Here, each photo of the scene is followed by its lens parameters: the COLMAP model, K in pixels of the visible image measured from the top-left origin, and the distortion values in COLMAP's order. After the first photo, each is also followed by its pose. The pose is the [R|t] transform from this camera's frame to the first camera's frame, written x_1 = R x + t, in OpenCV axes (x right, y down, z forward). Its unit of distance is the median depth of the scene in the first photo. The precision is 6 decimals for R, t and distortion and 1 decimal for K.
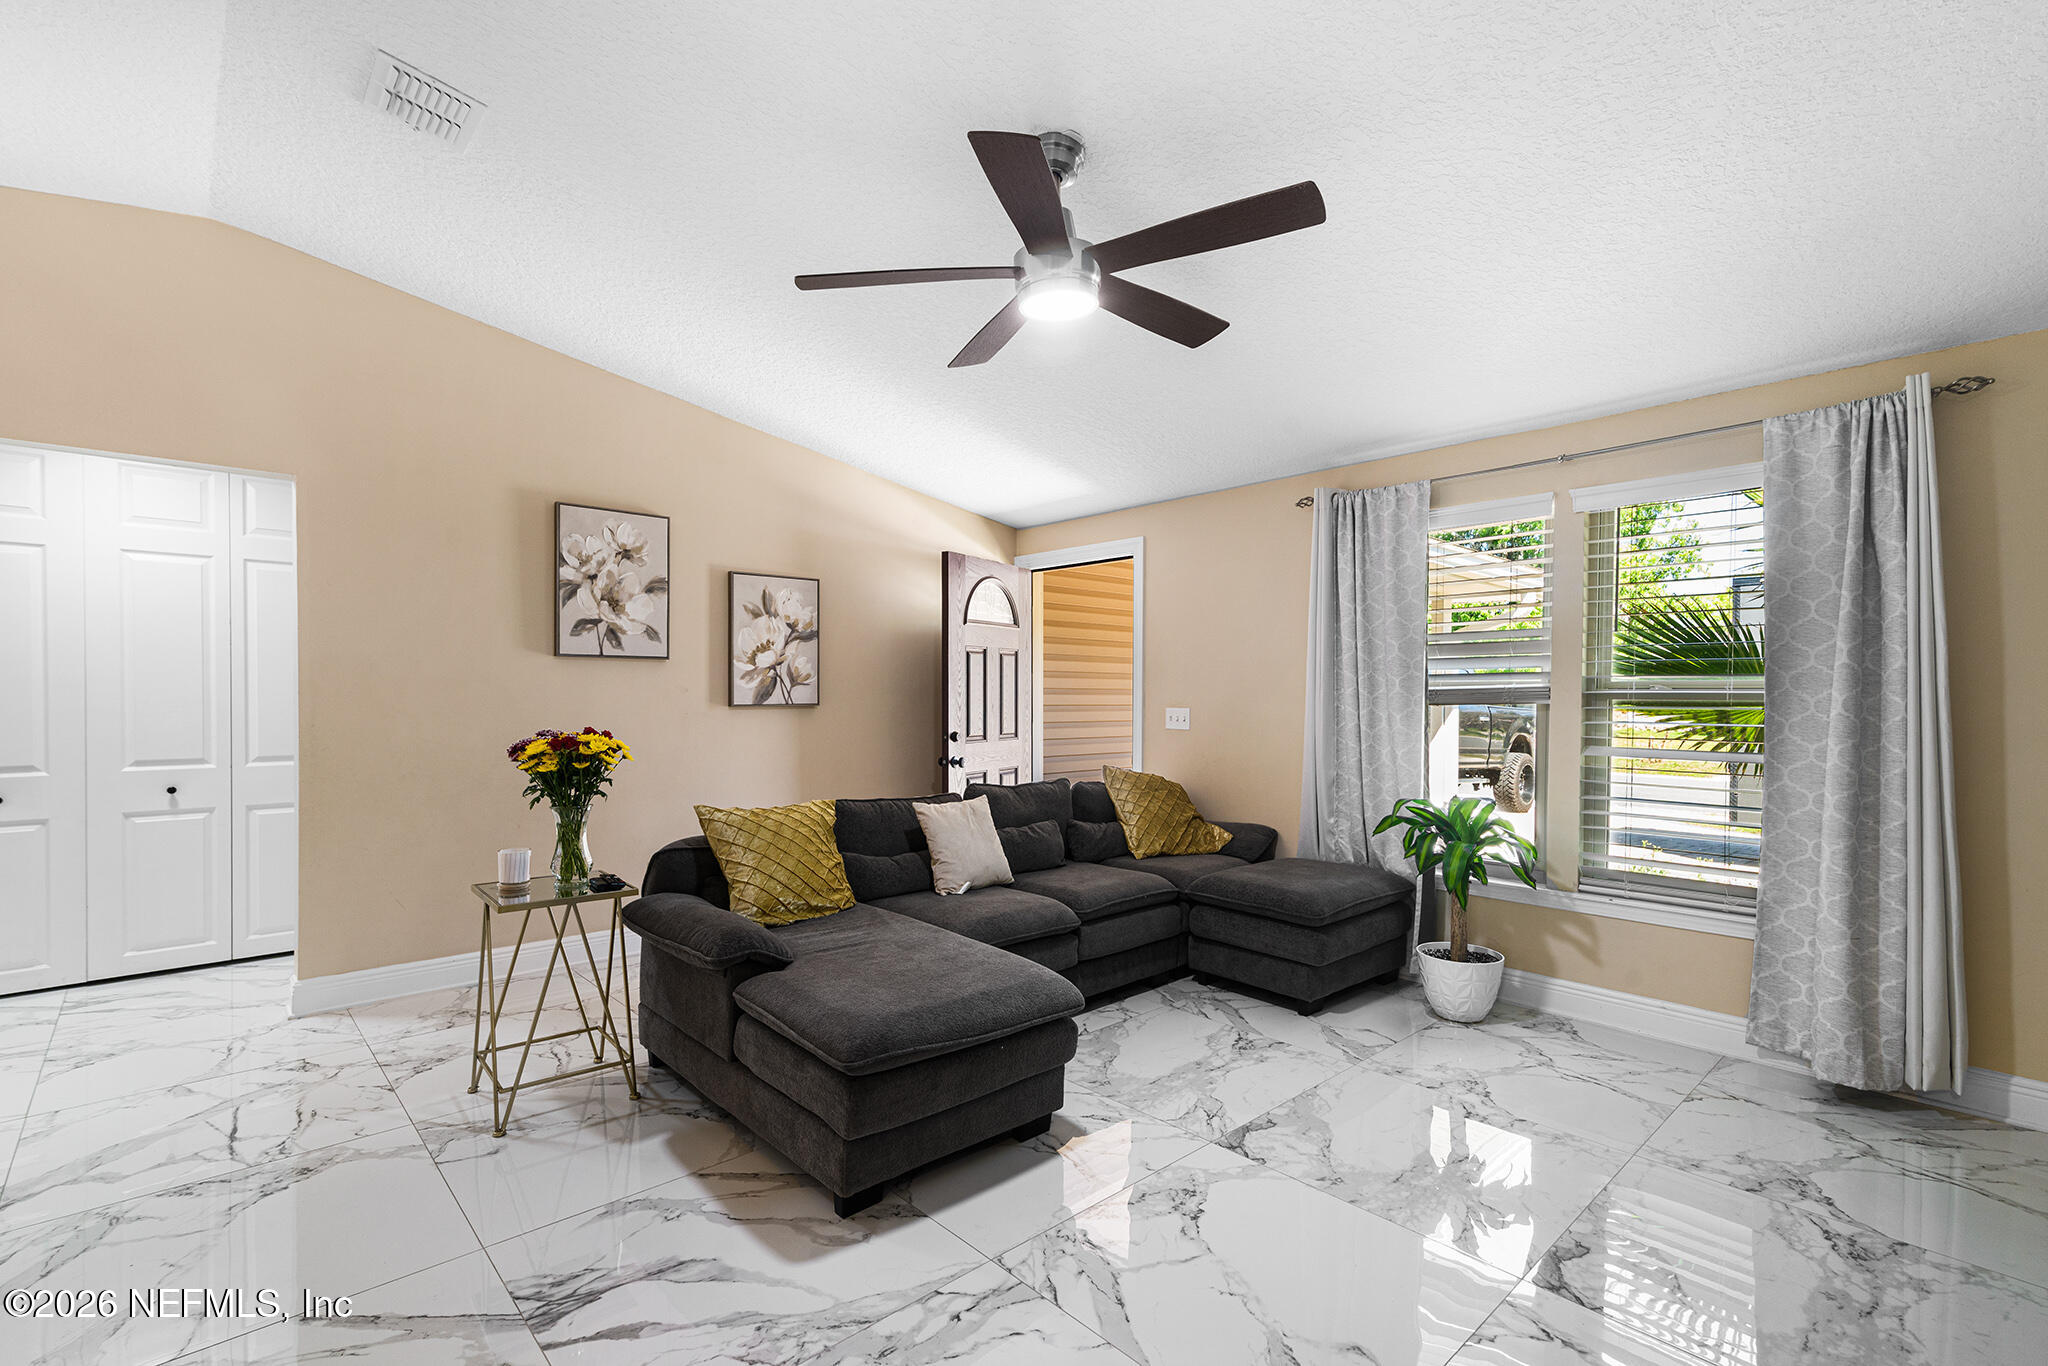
lens RADIAL K [[929.1, 0, 1021.9], [0, 929.1, 680.4], [0, 0, 1]] dist [0.010161, -0.000224]
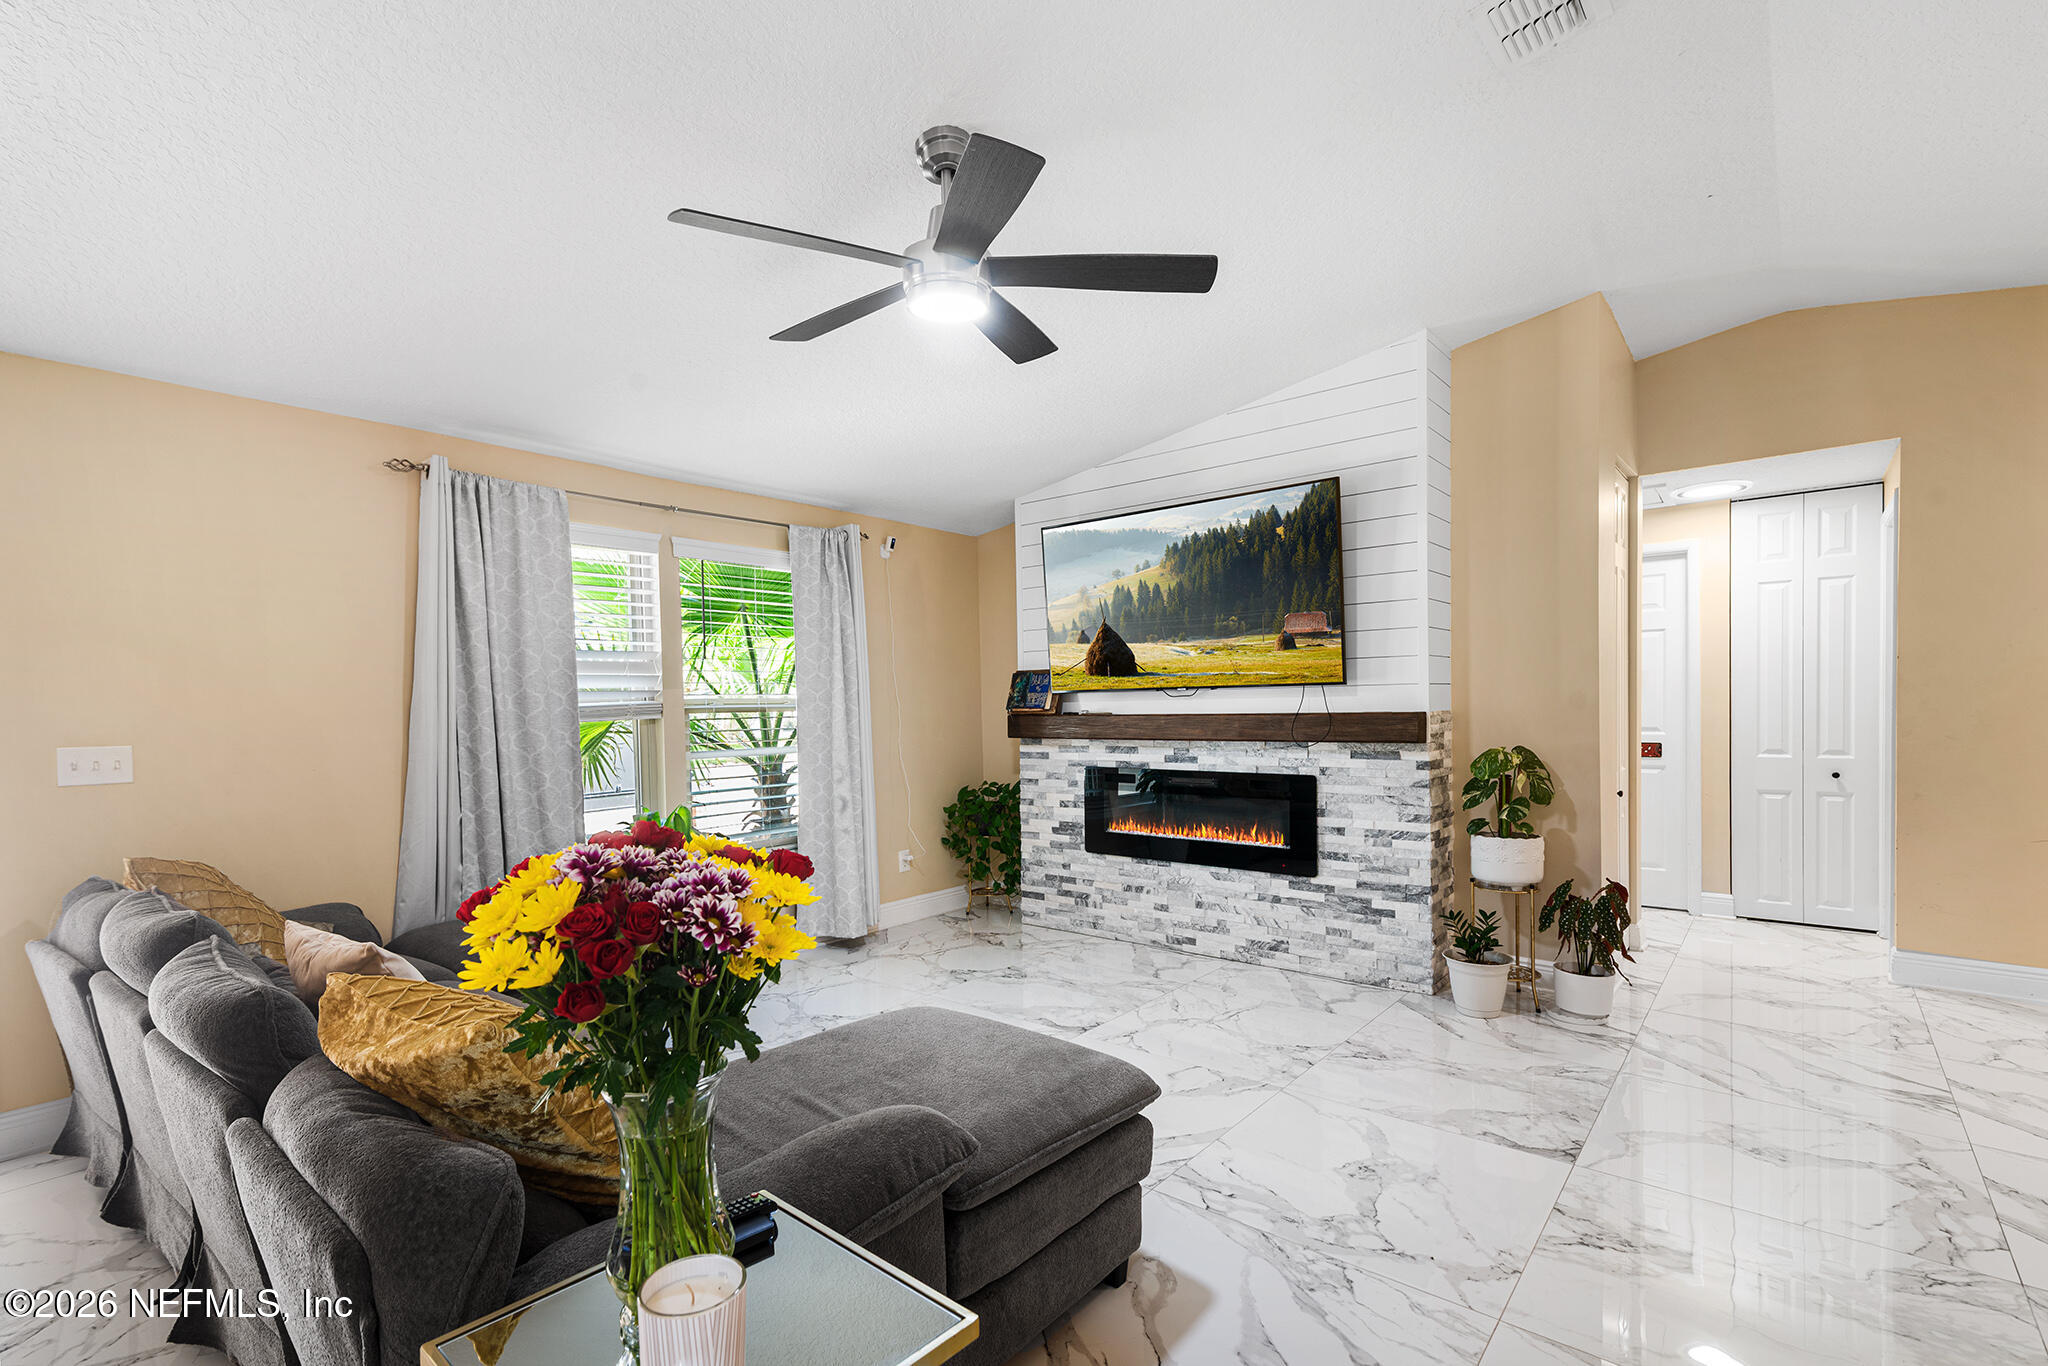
lens RADIAL K [[945.6, 0, 1024.0], [0, 945.6, 683.0], [0, 0, 1]] dist [0.011999, -0.000111]
pose [[-0.141482, 0.017690, 0.989783, -1.029216], [0.006313, 0.999836, -0.016967, 0.009998], [-0.989921, 0.003848, -0.141571, 1.145440]]
